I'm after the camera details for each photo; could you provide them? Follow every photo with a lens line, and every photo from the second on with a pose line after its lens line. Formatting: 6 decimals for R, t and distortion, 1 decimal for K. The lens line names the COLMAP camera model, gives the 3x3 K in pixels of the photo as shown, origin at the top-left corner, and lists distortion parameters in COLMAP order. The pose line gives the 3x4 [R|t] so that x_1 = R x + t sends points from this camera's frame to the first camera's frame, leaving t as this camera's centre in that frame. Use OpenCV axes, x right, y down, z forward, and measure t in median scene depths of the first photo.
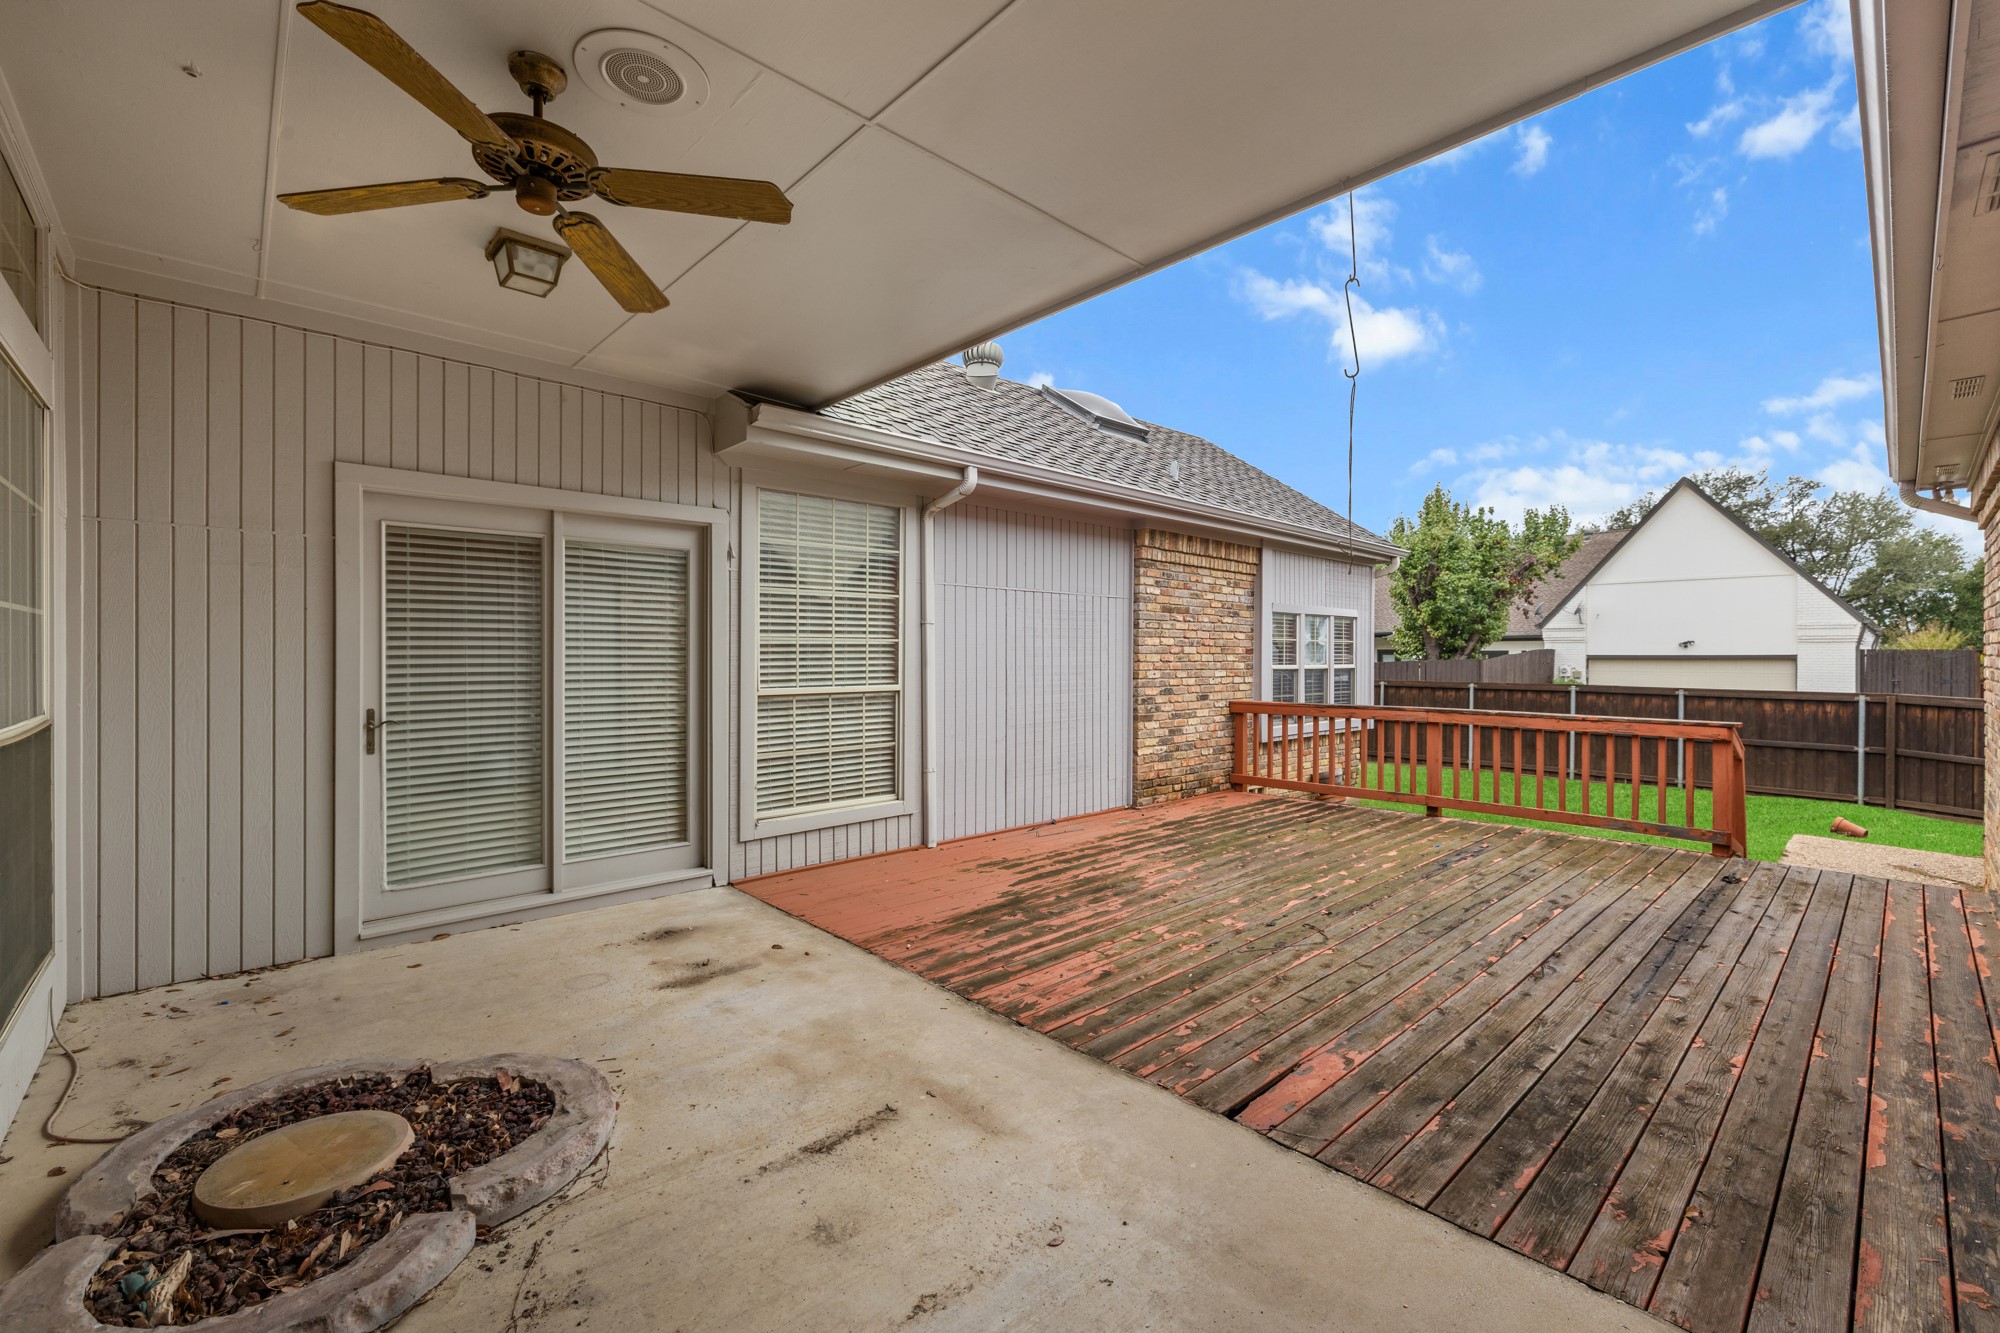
lens RADIAL K [[827.0, 0, 993.3], [0, 827.0, 664.1], [0, 0, 1]] dist [0.001762, -0.000553]
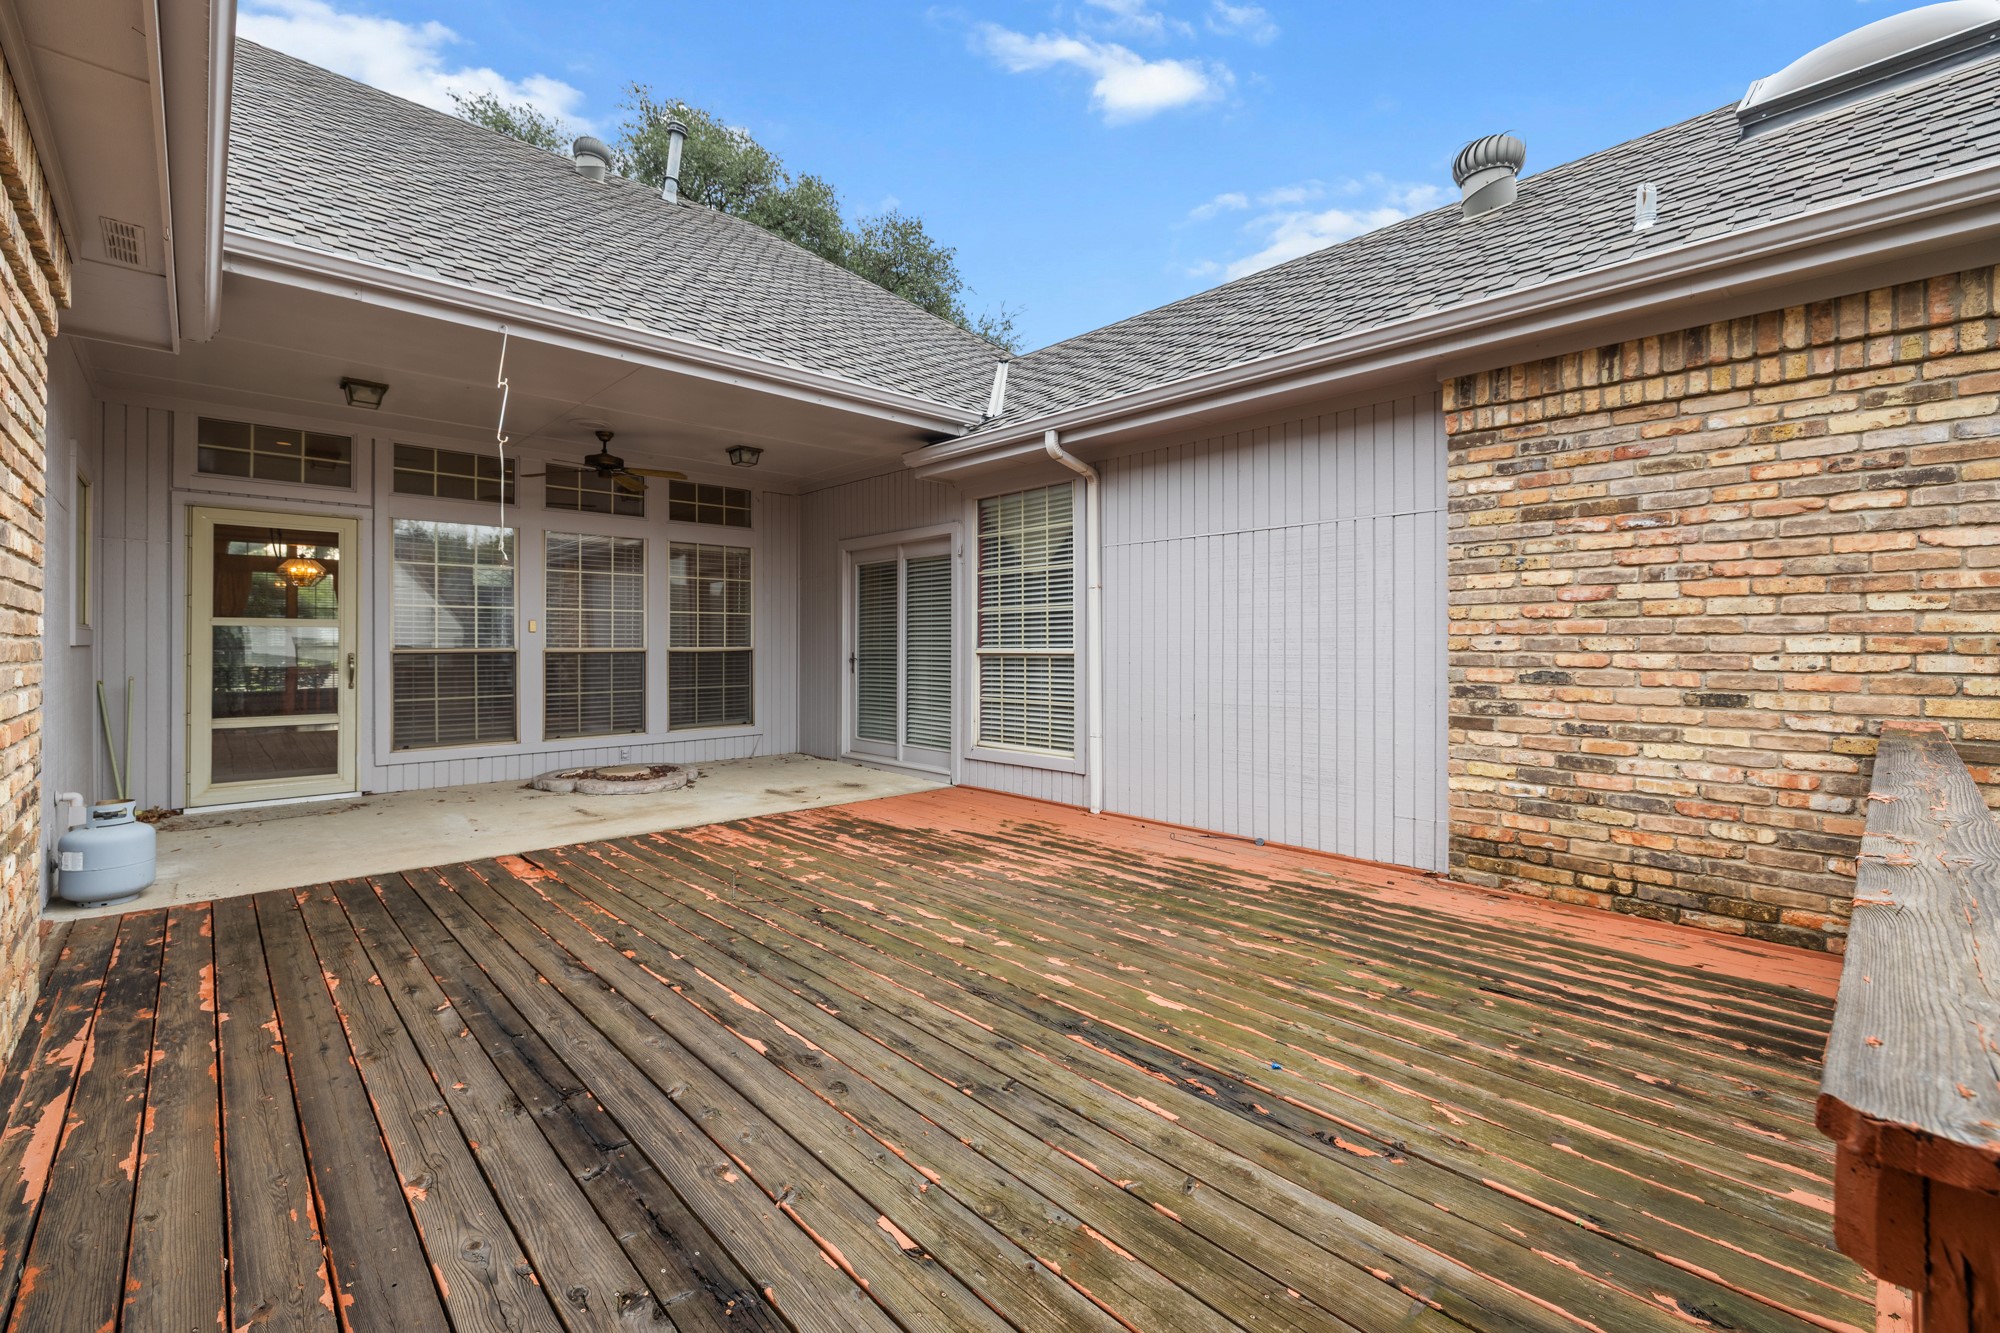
lens RADIAL K [[839.0, 0, 984.7], [0, 839.0, 648.4], [0, 0, 1]] dist [0.000314, 0.000456]
pose [[0.012446, 0.002600, -0.999919, 0.722104], [-0.009542, 0.999951, 0.002481, 0.017273], [0.999877, 0.009511, 0.012470, 0.662296]]
